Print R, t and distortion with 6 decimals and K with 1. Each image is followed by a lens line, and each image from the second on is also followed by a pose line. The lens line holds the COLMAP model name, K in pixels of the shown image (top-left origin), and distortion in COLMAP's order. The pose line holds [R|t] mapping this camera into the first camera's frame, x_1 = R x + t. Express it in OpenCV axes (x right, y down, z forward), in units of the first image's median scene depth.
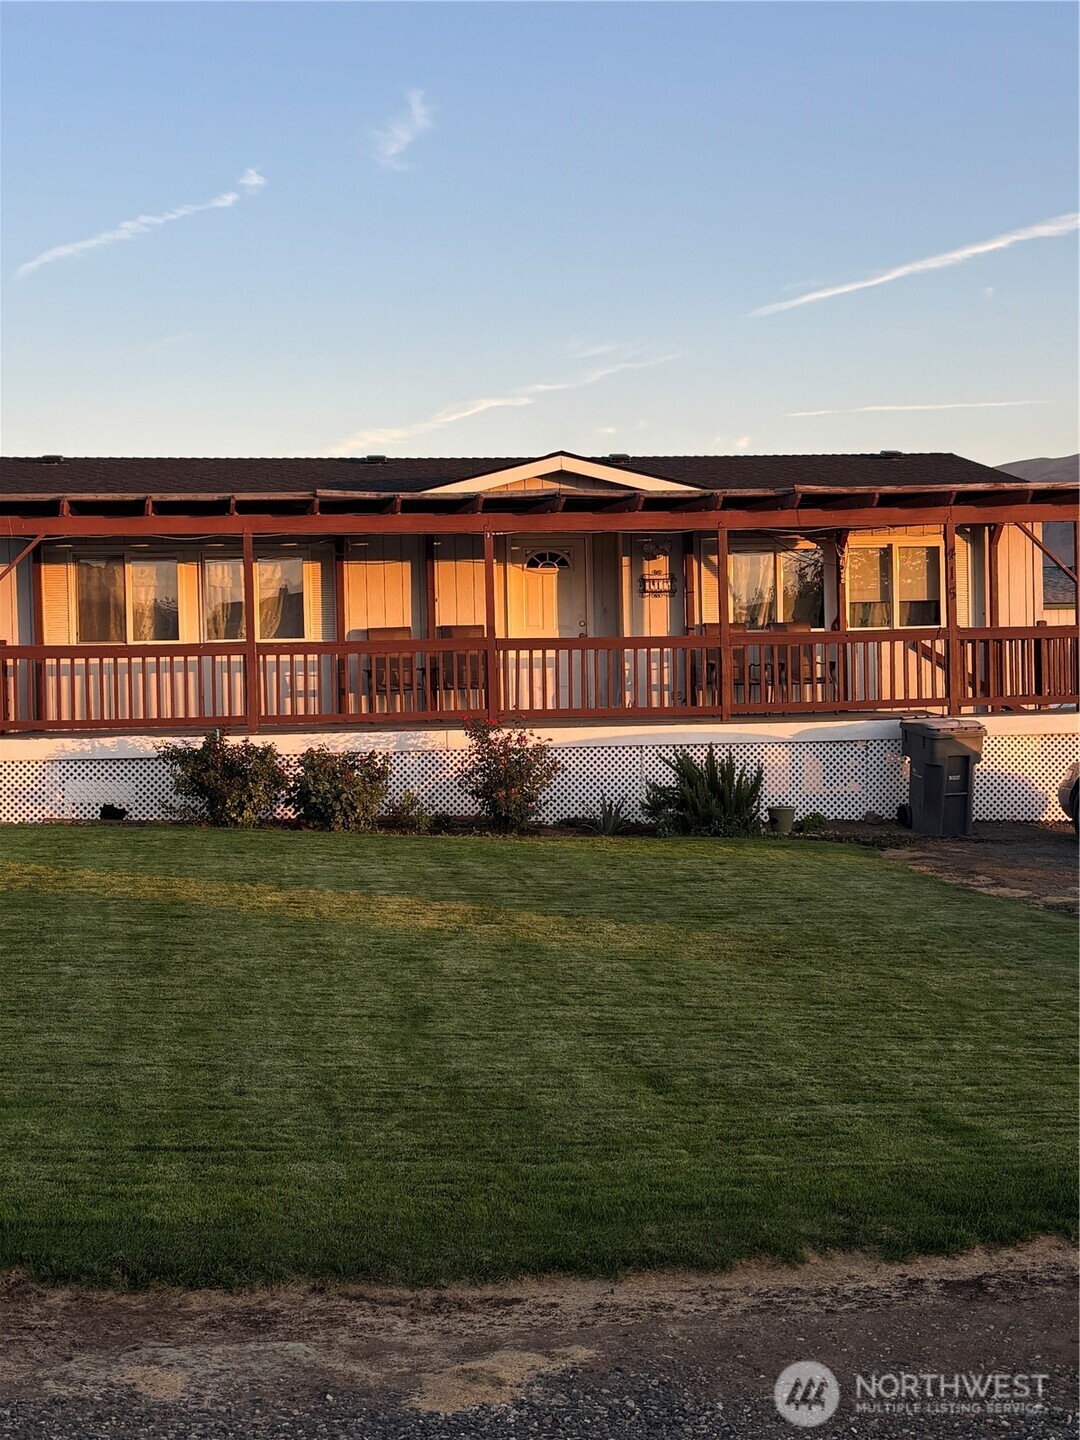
lens RADIAL K [[2117.2, 0, 539.7], [0, 2117.2, 723.5], [0, 0, 1]] dist [0.073523, 0.000000]
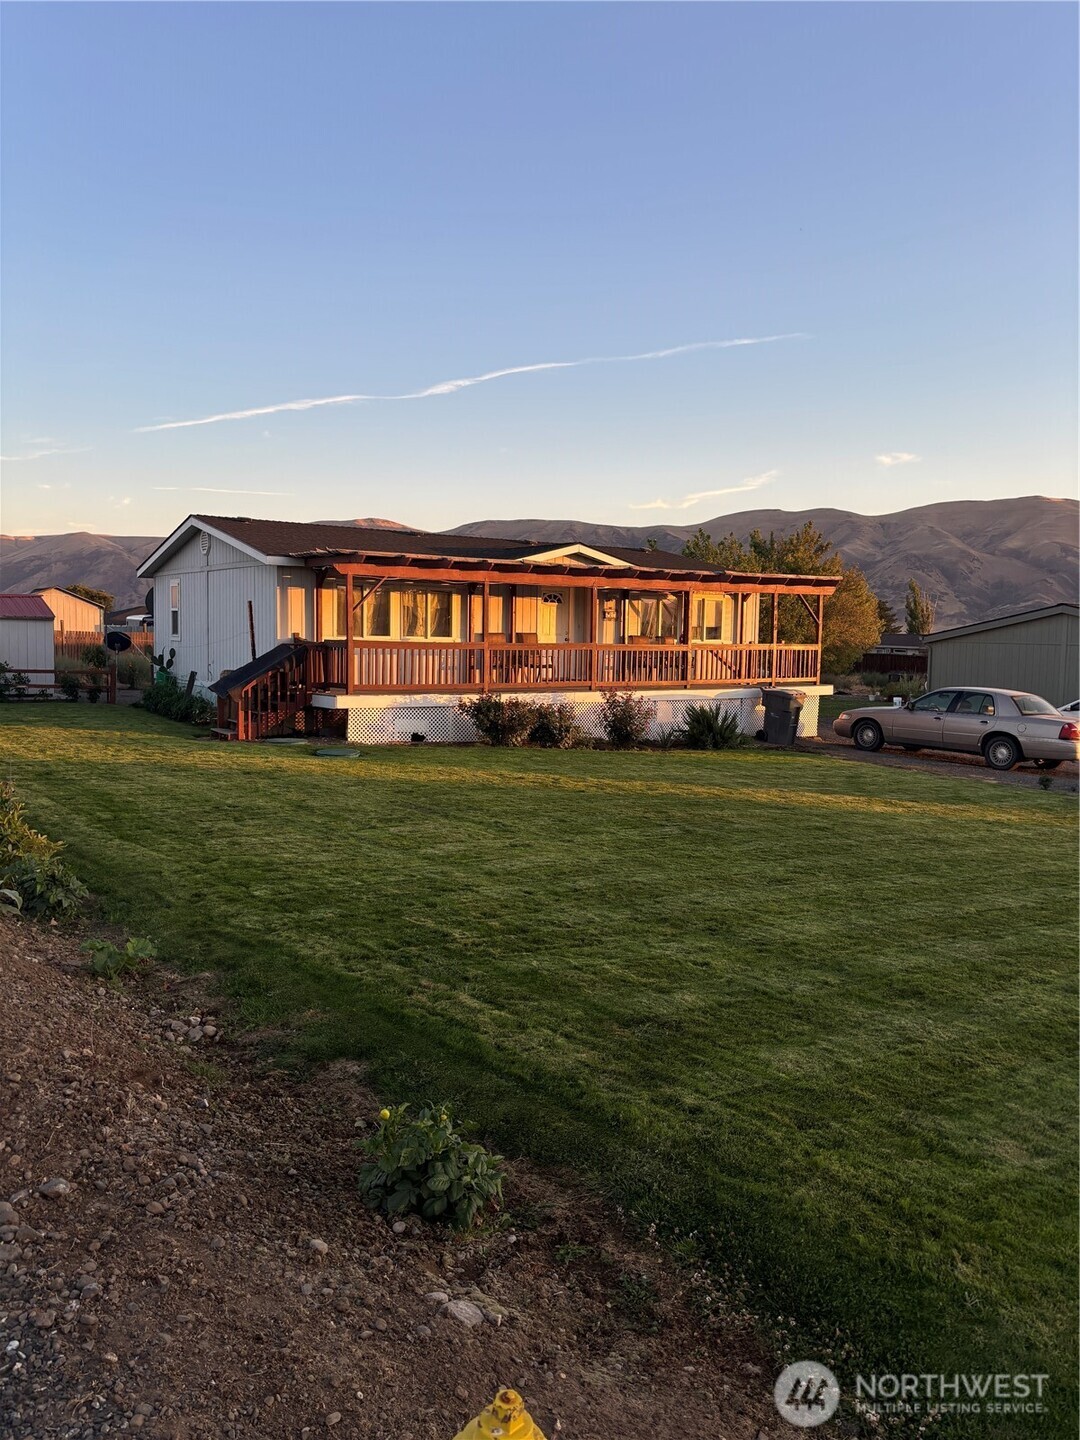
lens RADIAL K [[1082.0, 0, 540.1], [0, 1082.0, 716.2], [0, 0, 1]] dist [0.002182, 0.001096]
pose [[0.889130, 0.000624, 0.457655, -0.460195], [-0.024937, 0.998580, 0.047085, -0.017890], [-0.456975, -0.053277, 0.887882, 0.142973]]
